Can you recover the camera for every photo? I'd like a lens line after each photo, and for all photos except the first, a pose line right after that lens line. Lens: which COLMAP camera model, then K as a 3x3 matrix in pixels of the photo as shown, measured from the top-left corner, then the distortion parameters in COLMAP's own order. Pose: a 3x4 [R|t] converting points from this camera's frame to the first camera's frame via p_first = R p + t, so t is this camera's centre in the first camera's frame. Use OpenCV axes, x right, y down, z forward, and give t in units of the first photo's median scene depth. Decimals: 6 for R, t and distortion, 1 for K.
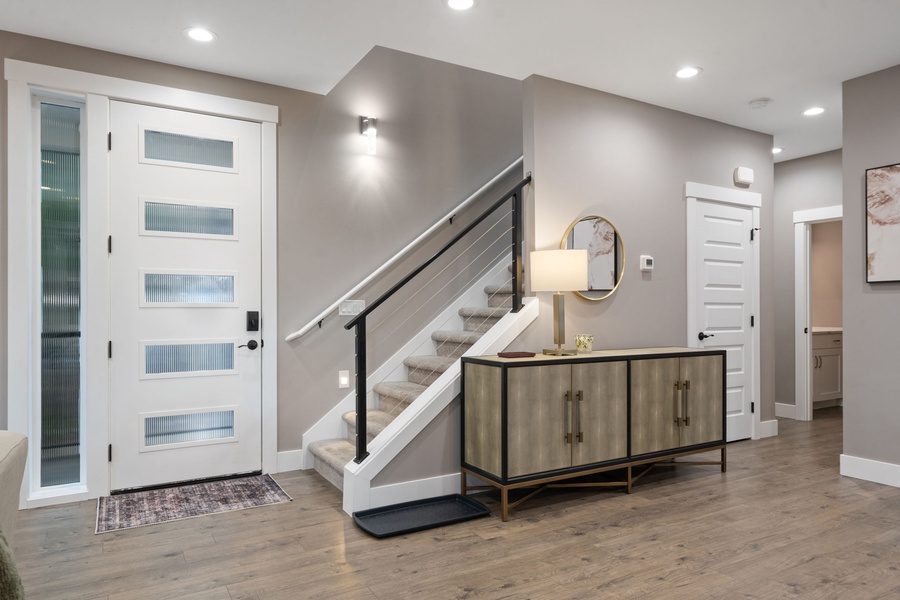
lens RADIAL K [[589.7, 0, 449.3], [0, 589.7, 311.2], [0, 0, 1]] dist [0.001364, 0.001822]
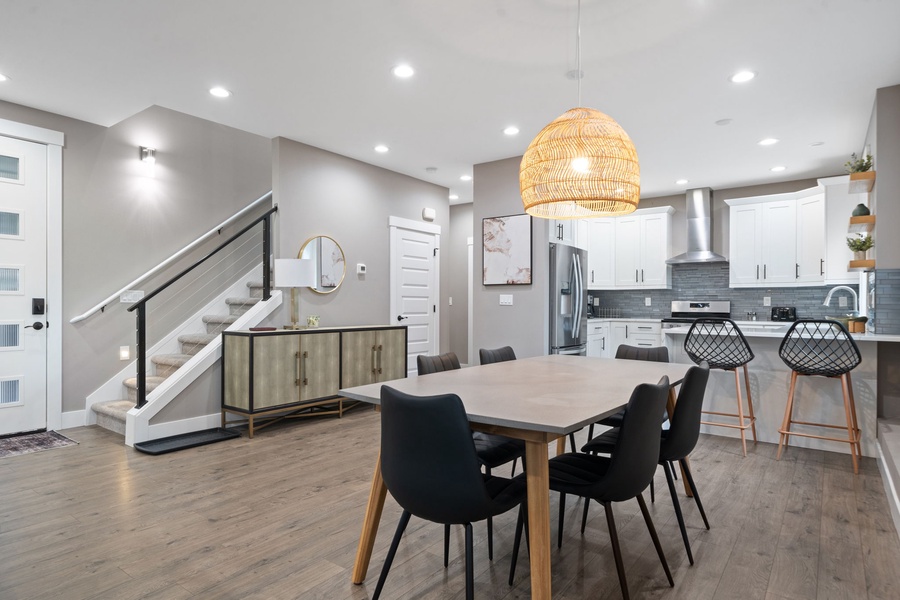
lens RADIAL K [[514.4, 0, 449.6], [0, 514.4, 305.3], [0, 0, 1]] dist [0.001202, 0.001025]
pose [[0.921724, 0.004564, 0.387820, 0.041444], [-0.005177, 0.999986, 0.000536, 0.010239], [-0.387812, -0.002502, 0.921735, -0.337015]]
